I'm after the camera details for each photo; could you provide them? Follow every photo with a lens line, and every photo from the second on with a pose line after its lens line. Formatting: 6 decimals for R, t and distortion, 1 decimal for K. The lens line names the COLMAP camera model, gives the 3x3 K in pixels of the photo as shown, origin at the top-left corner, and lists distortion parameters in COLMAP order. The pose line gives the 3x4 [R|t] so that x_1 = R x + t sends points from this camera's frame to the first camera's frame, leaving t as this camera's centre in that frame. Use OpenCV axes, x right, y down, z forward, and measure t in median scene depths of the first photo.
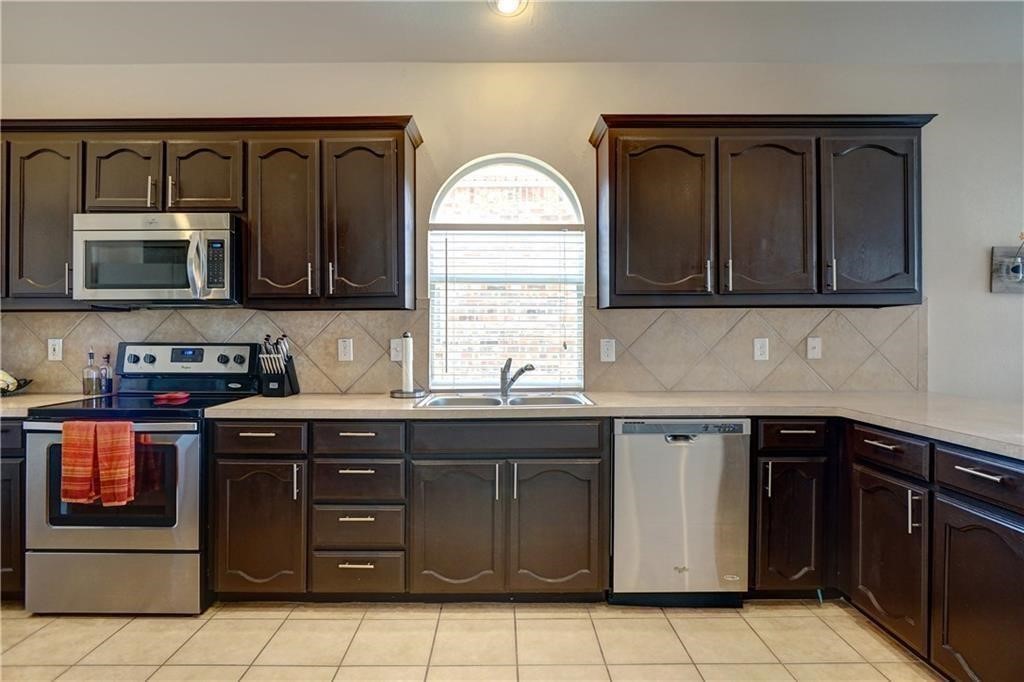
lens RADIAL K [[534.0, 0, 508.2], [0, 534.0, 336.4], [0, 0, 1]] dist [-0.016530, 0.001041]
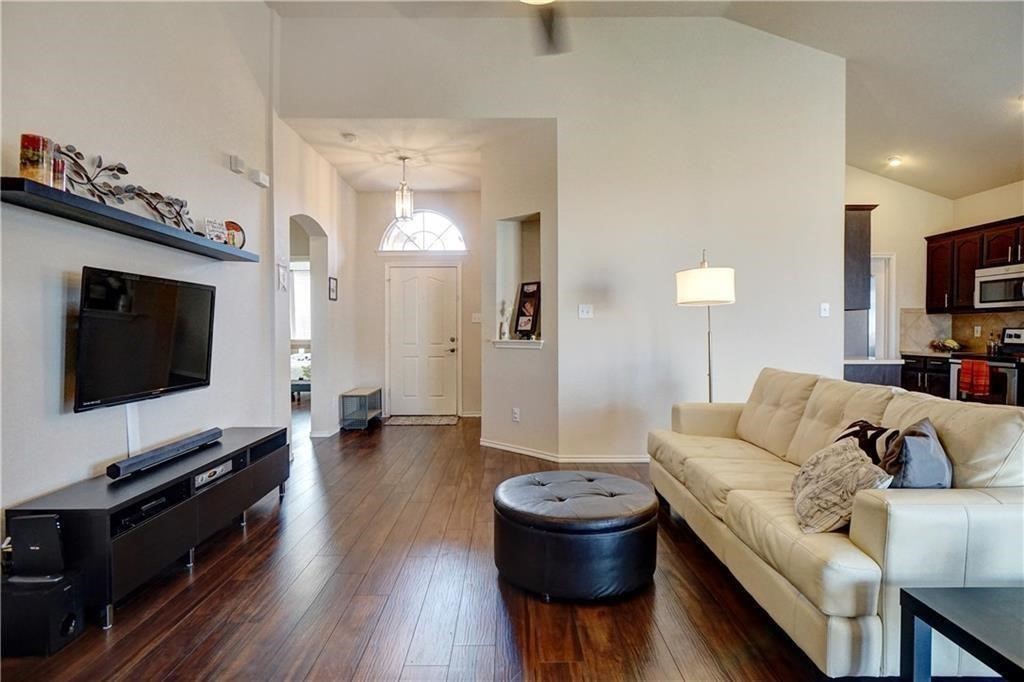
lens RADIAL K [[534.0, 0, 515.4], [0, 534.0, 332.7], [0, 0, 1]] dist [-0.016530, 0.001041]
pose [[-0.000935, 0.008464, -0.999964, 1.303654], [-0.000723, 0.999964, 0.008464, 0.014887], [0.999999, 0.000731, -0.000928, -0.871638]]
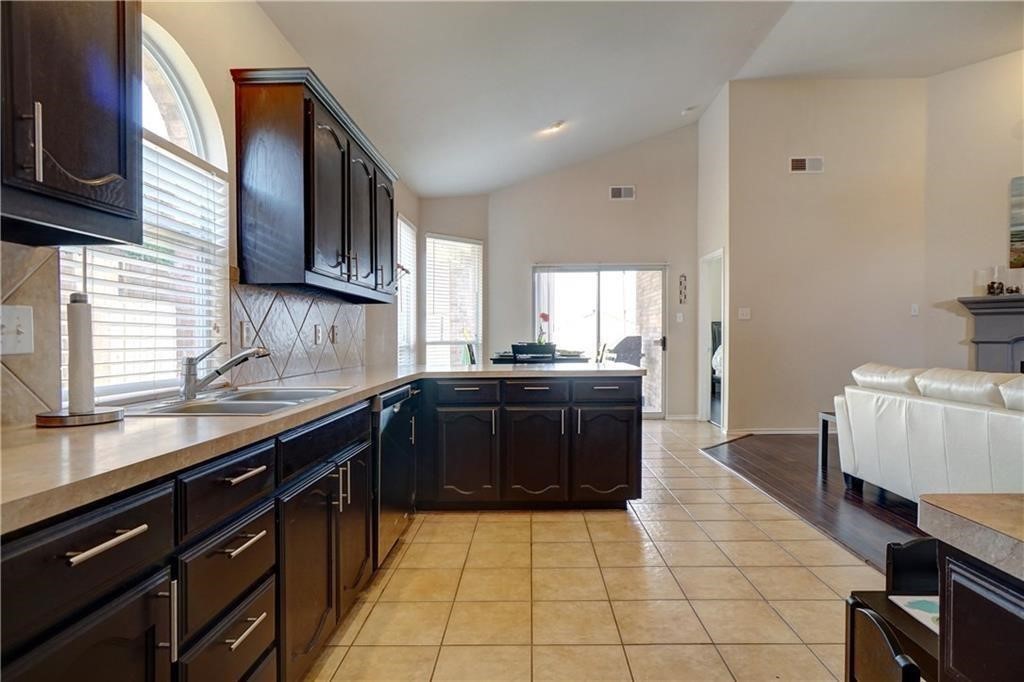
lens RADIAL K [[534.0, 0, 525.4], [0, 534.0, 349.6], [0, 0, 1]] dist [-0.016530, 0.001041]
pose [[0.016316, -0.020619, 0.999654, -0.690750], [0.012251, 0.999716, 0.020420, 0.041207], [-0.999792, 0.011914, 0.016564, 0.599134]]
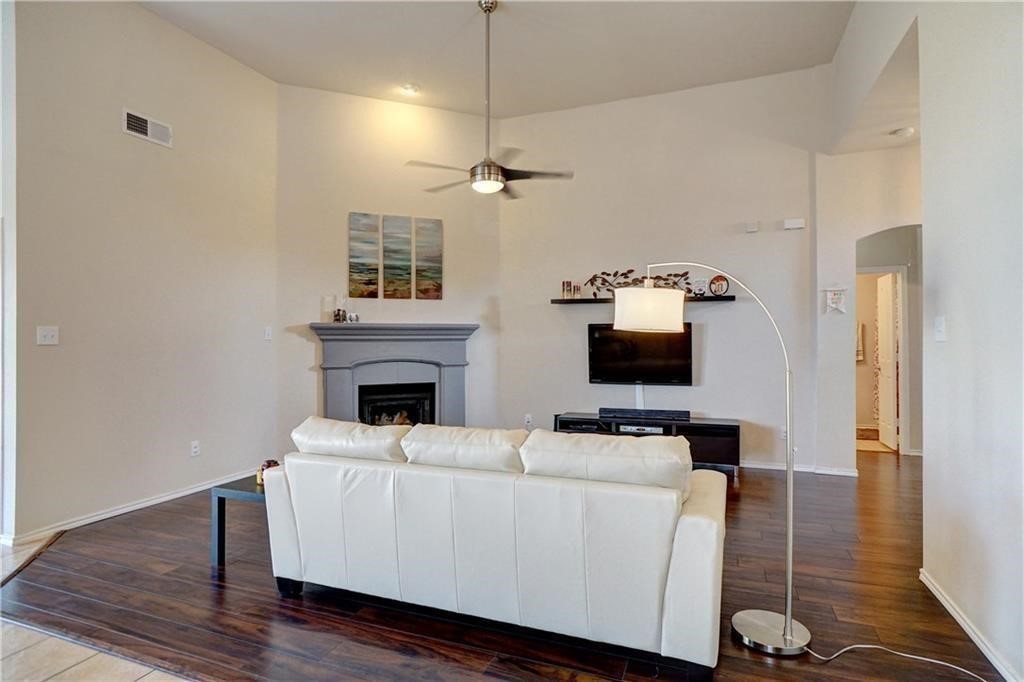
lens RADIAL K [[534.0, 0, 513.9], [0, 534.0, 340.0], [0, 0, 1]] dist [-0.016530, 0.001041]
pose [[-0.932182, 0.010001, 0.361853, -0.047908], [0.011167, 0.999937, 0.001131, -0.027117], [-0.361819, 0.005095, -0.932235, 0.535298]]
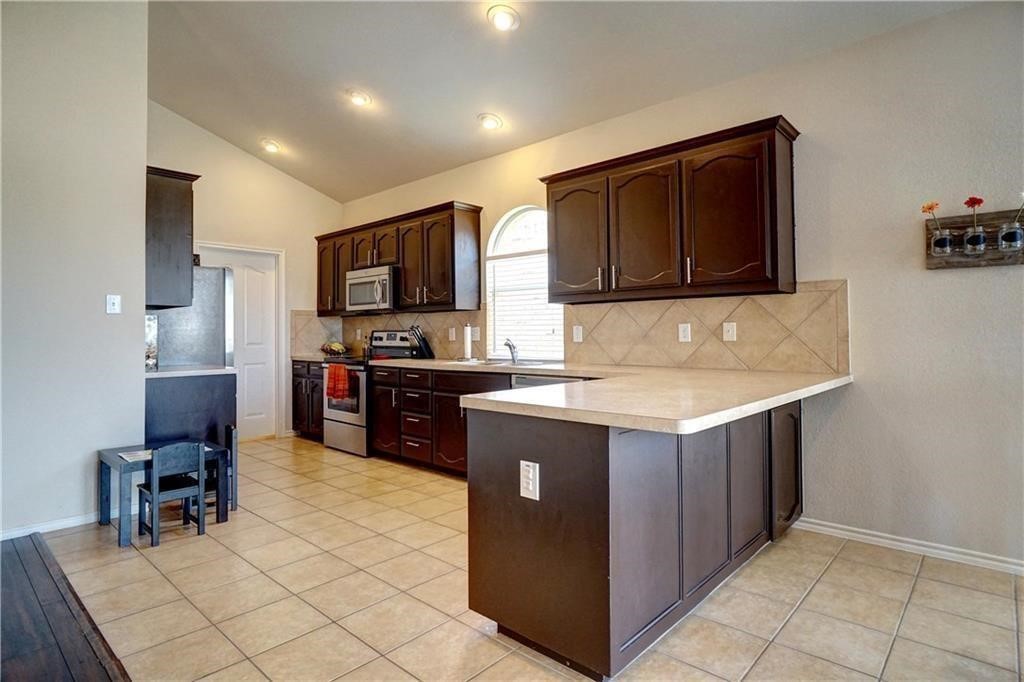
lens RADIAL K [[534.0, 0, 519.4], [0, 534.0, 315.9], [0, 0, 1]] dist [-0.016530, 0.001041]
pose [[0.745029, -0.025788, -0.666533, 1.103869], [0.004858, 0.999436, -0.033237, 0.026678], [0.667014, 0.021525, 0.744734, -0.161841]]
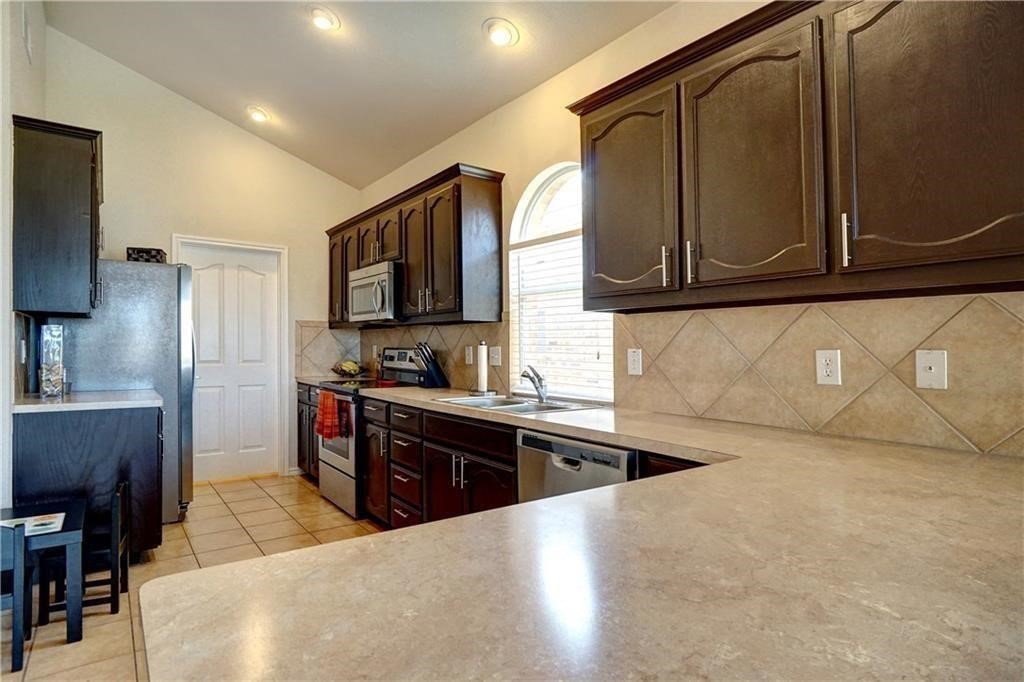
lens RADIAL K [[534.0, 0, 525.4], [0, 534.0, 326.1], [0, 0, 1]] dist [-0.016530, 0.001041]
pose [[0.609800, -0.023142, -0.792217, 0.831786], [-0.008290, 0.999333, -0.035573, 0.001106], [0.792512, 0.028259, 0.609202, 0.368094]]
